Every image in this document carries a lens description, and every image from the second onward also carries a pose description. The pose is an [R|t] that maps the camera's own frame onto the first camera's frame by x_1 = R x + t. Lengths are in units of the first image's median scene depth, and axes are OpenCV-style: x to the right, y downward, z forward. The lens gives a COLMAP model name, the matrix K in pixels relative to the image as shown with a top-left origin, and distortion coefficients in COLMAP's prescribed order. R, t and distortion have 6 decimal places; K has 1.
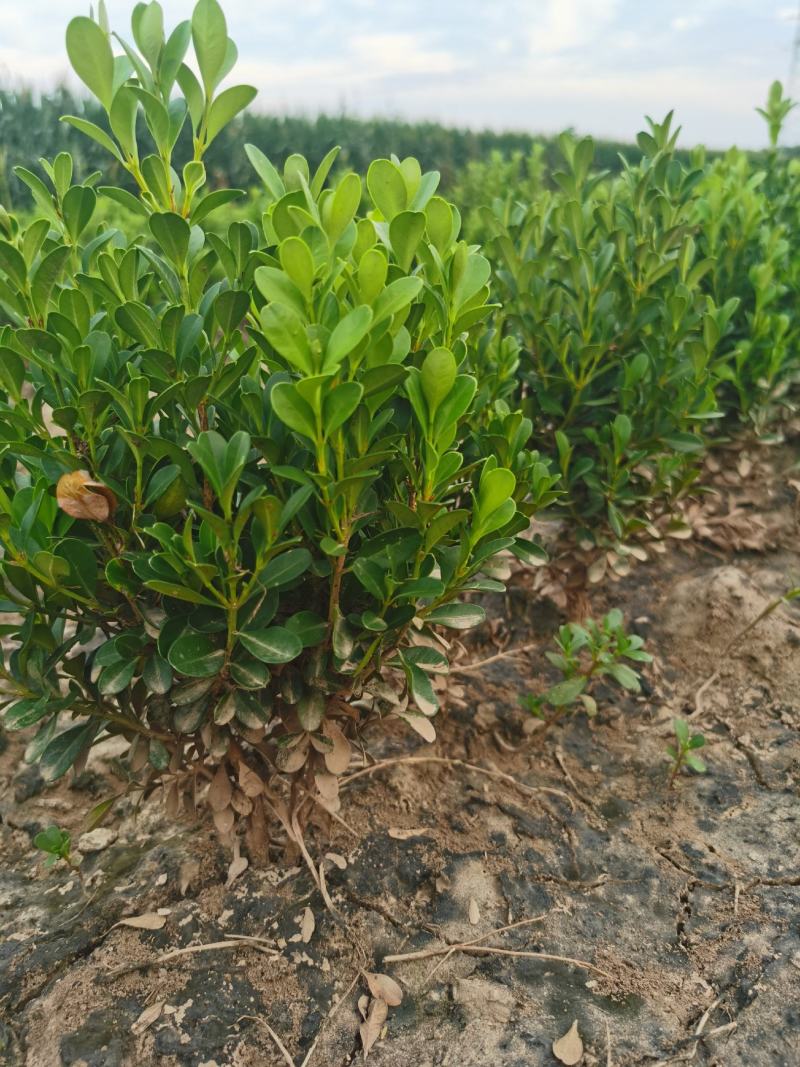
lens RADIAL K [[796.7, 0, 416.8], [0, 796.7, 533.4], [0, 0, 1]] dist [0.099411, -0.177086]
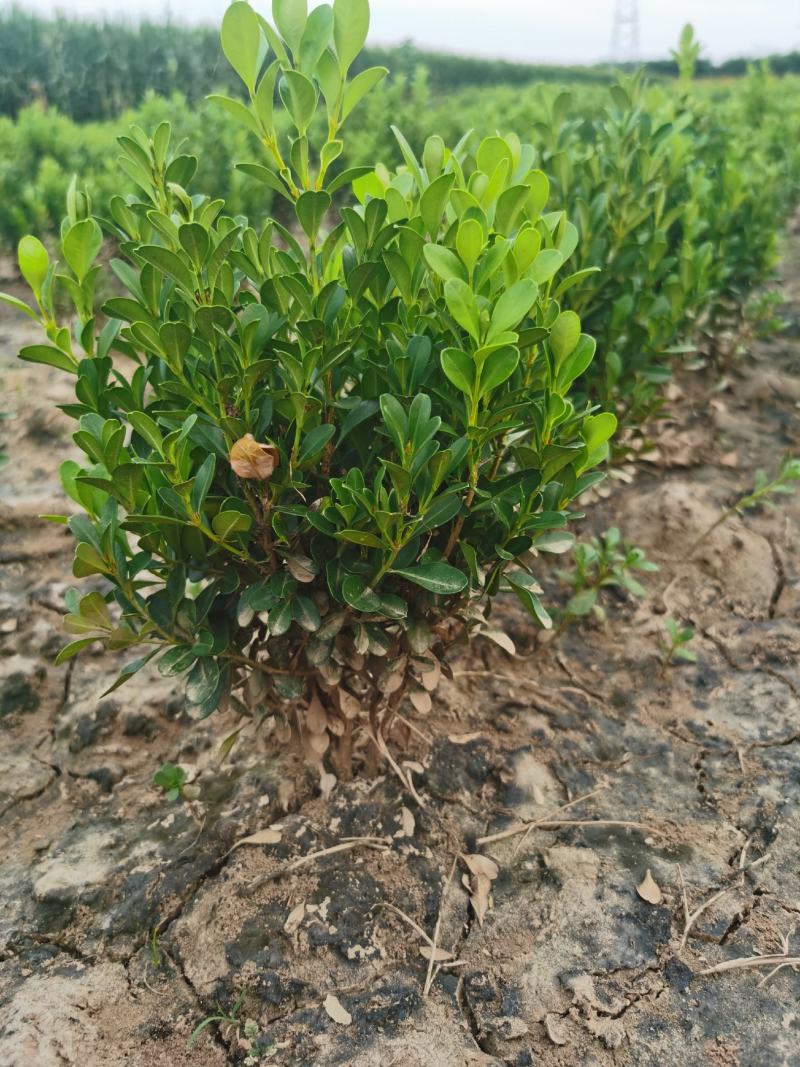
lens RADIAL K [[784.5, 0, 422.9], [0, 784.5, 528.2], [0, 0, 1]] dist [0.068493, -0.108732]
pose [[0.986751, -0.070317, 0.146213, -0.232572], [0.058074, 0.994568, 0.086383, -0.020083], [-0.151493, -0.076747, 0.985474, -0.063691]]
